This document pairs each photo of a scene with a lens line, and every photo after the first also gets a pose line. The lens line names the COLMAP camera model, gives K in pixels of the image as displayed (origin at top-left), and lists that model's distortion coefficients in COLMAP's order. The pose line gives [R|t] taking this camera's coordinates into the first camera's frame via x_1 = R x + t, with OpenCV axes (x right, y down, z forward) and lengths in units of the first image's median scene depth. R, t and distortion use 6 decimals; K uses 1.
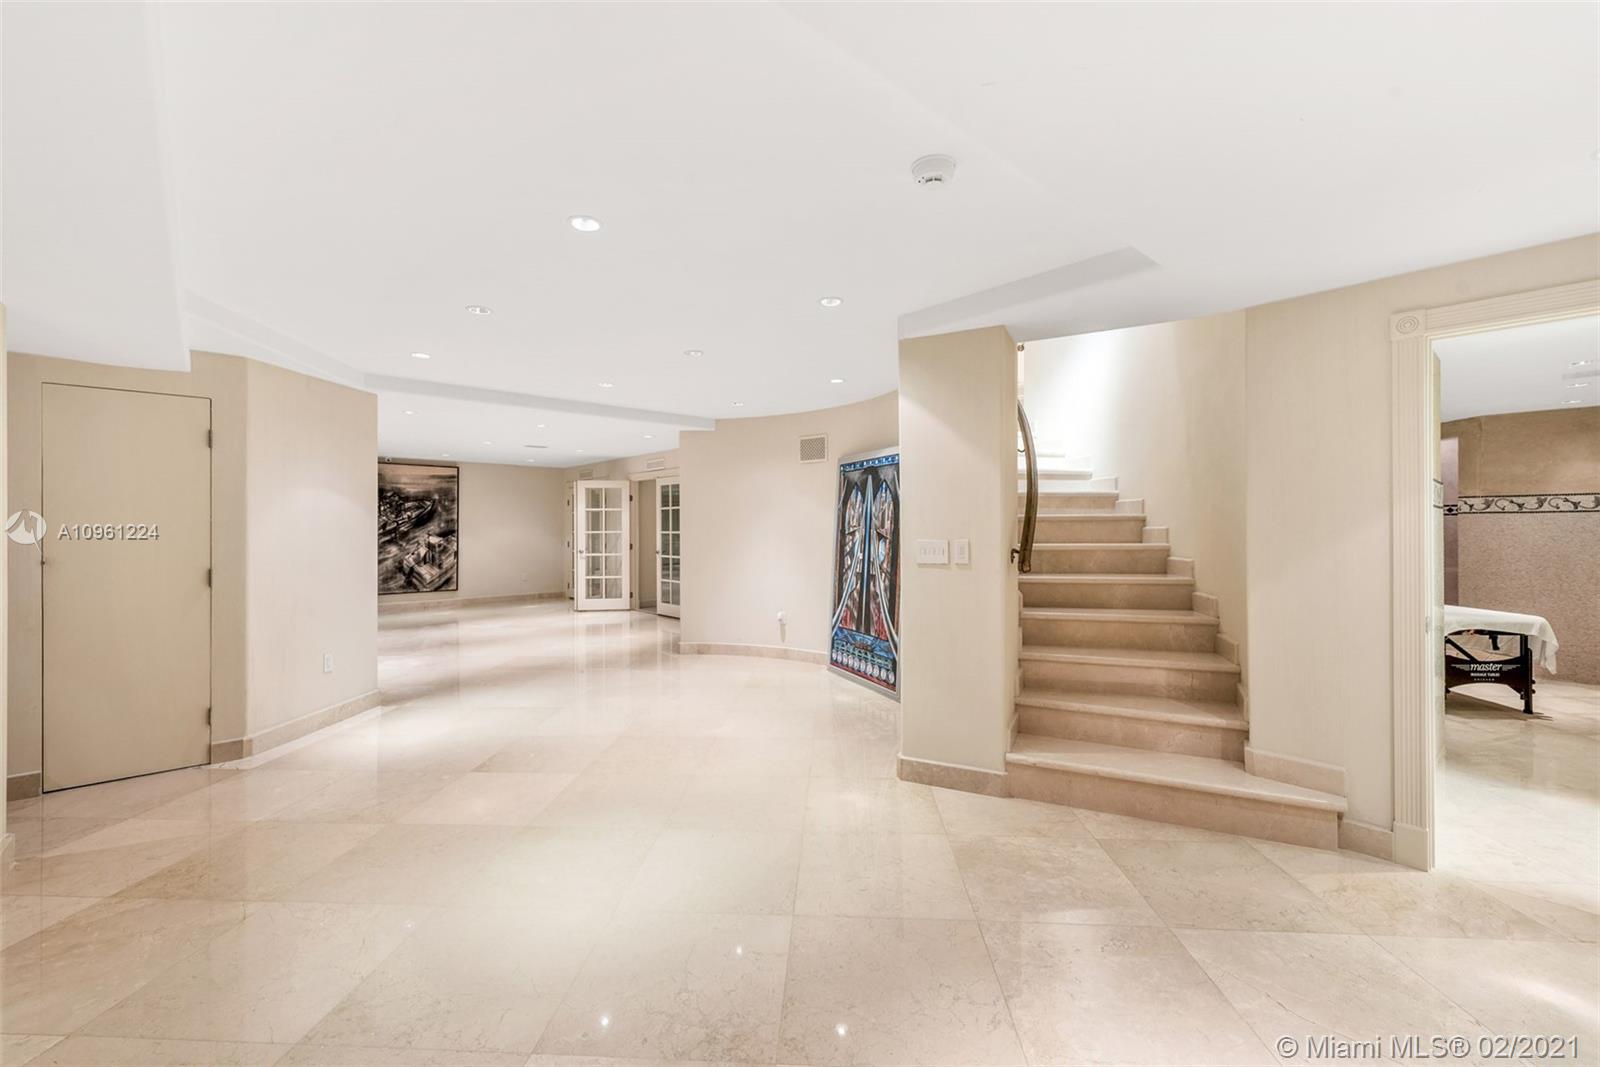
lens RADIAL K [[634.5, 0, 796.5], [0, 634.5, 528.3], [0, 0, 1]] dist [0.020307, 0.000158]
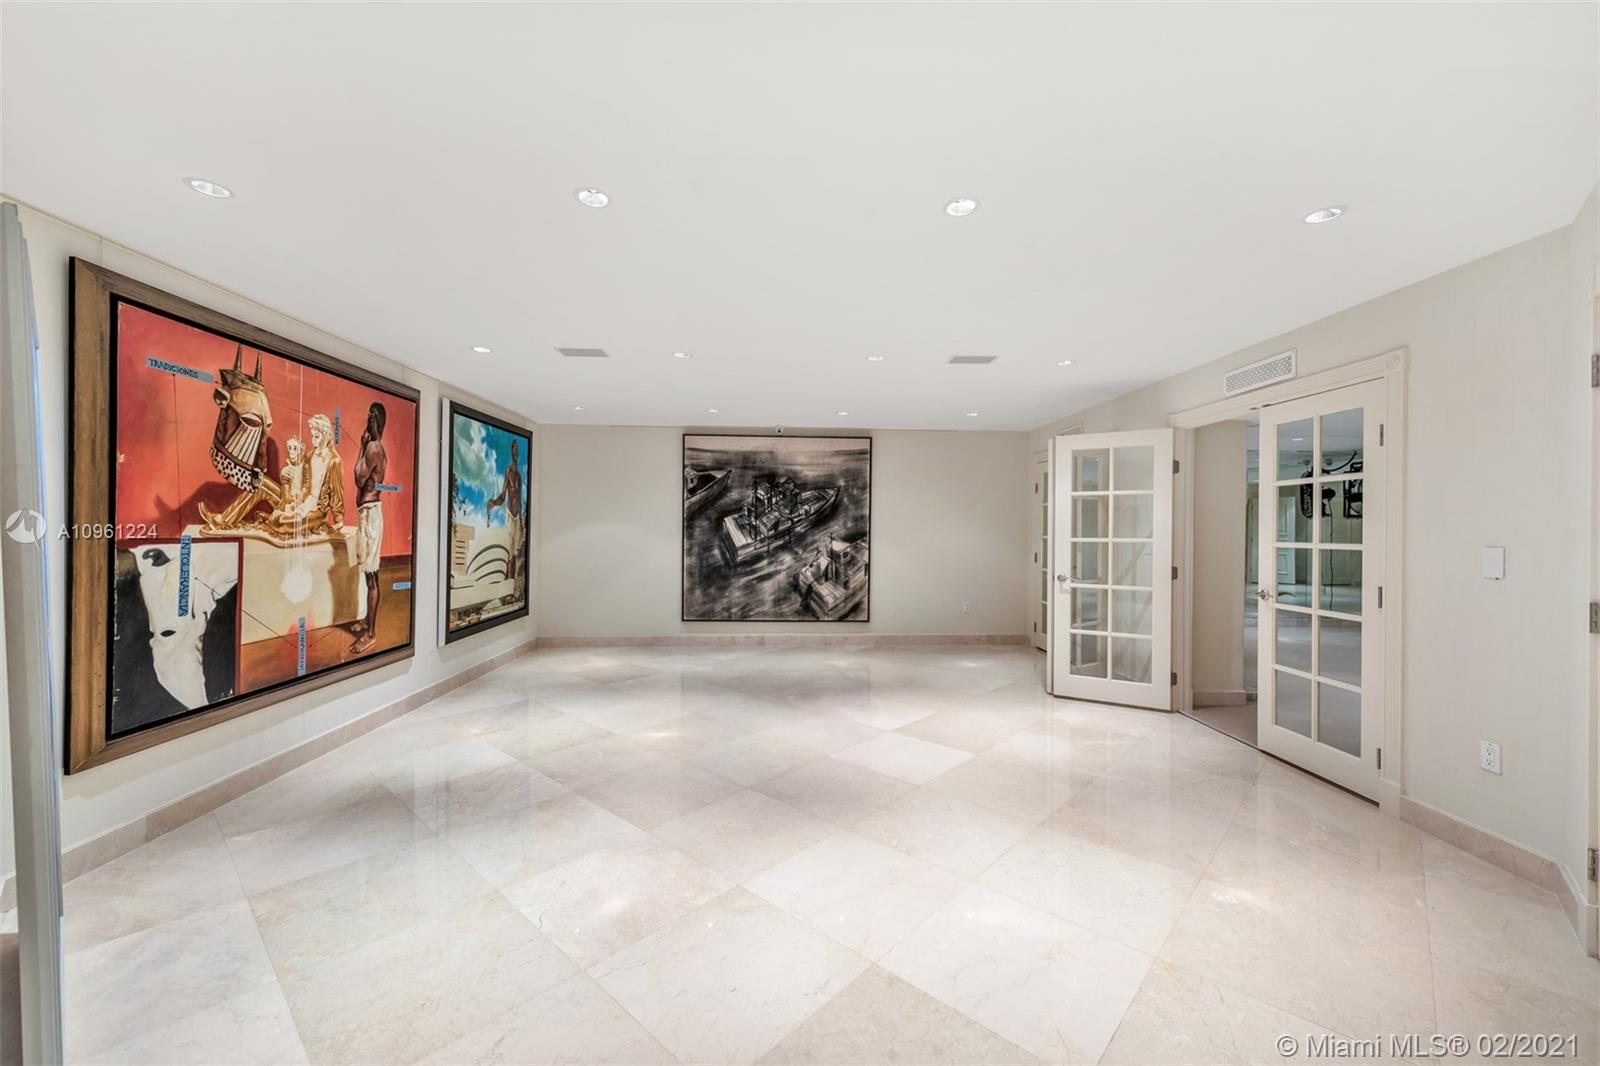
lens RADIAL K [[634.5, 0, 795.3], [0, 634.5, 527.7], [0, 0, 1]] dist [0.020307, 0.000158]
pose [[0.760228, 0.007945, -0.649607, -0.166280], [-0.008328, 0.999962, 0.002484, -0.002778], [0.649603, 0.003522, 0.760266, 0.464553]]
